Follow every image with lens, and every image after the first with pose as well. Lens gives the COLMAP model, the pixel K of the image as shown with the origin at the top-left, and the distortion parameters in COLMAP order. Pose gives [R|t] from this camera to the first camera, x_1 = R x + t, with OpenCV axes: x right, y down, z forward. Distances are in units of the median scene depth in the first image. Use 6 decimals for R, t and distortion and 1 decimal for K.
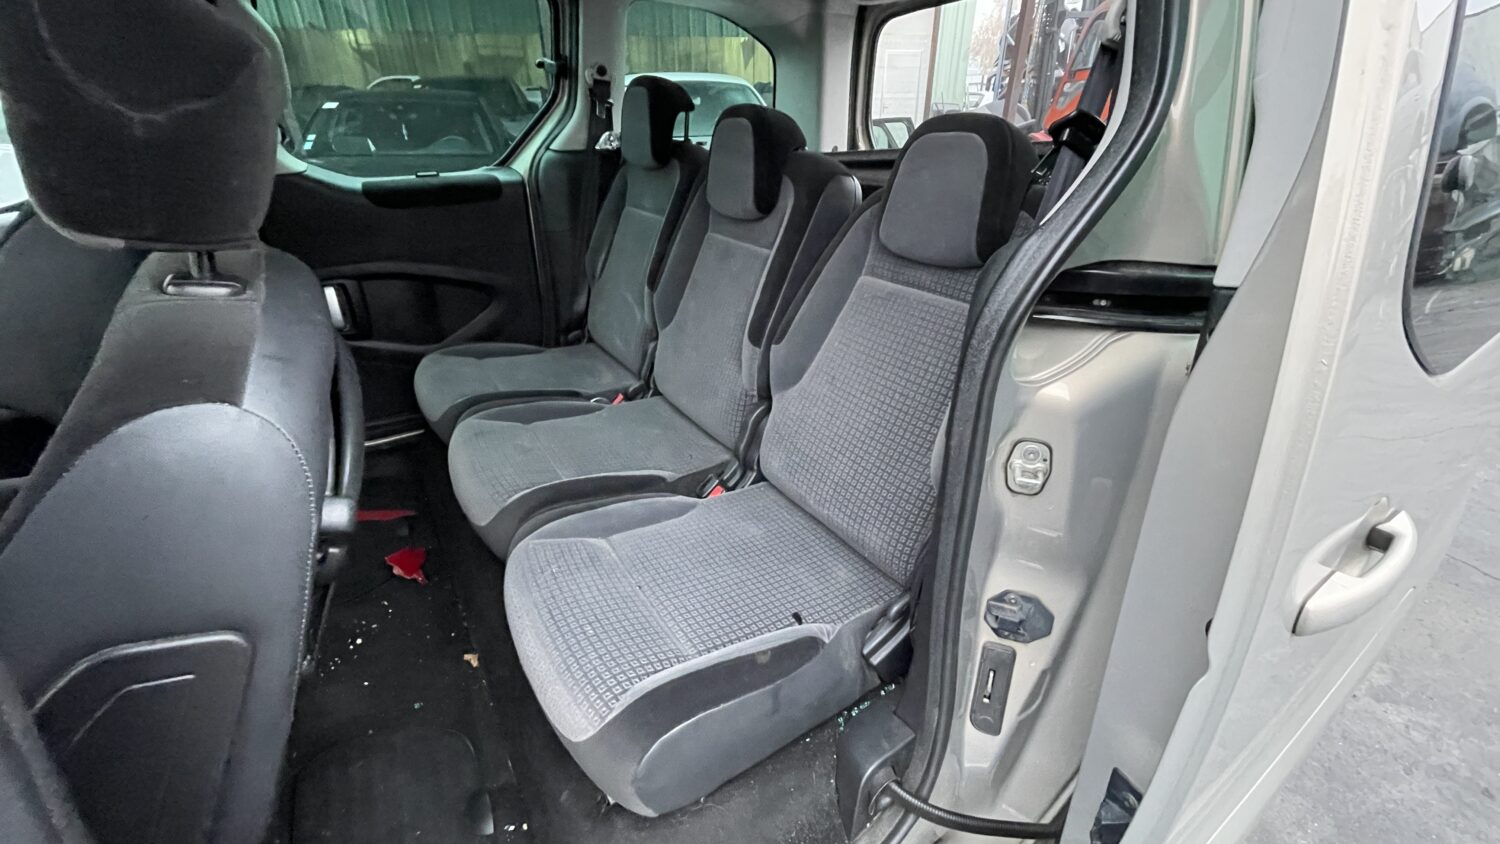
lens RADIAL K [[597.8, 0, 755.9], [0, 597.8, 414.0], [0, 0, 1]] dist [-0.000522, -0.000007]
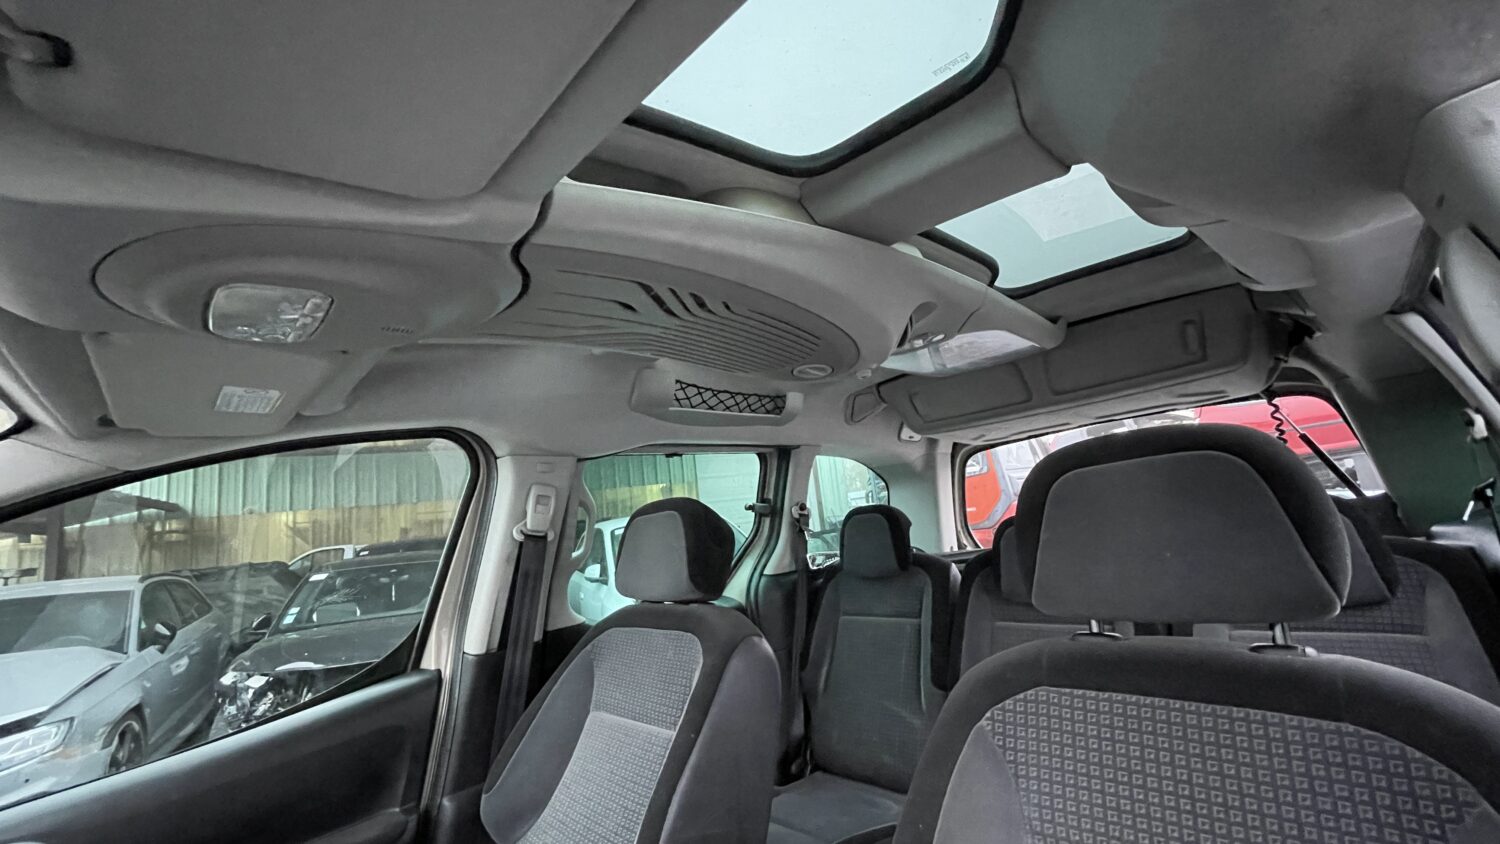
lens RADIAL K [[603.4, 0, 753.8], [0, 603.4, 422.8], [0, 0, 1]] dist [-0.002758, -0.000347]
pose [[0.978452, -0.069865, 0.194296, -0.141227], [0.173886, 0.786237, -0.592954, -0.004011], [-0.111336, 0.613963, 0.781444, -0.005129]]
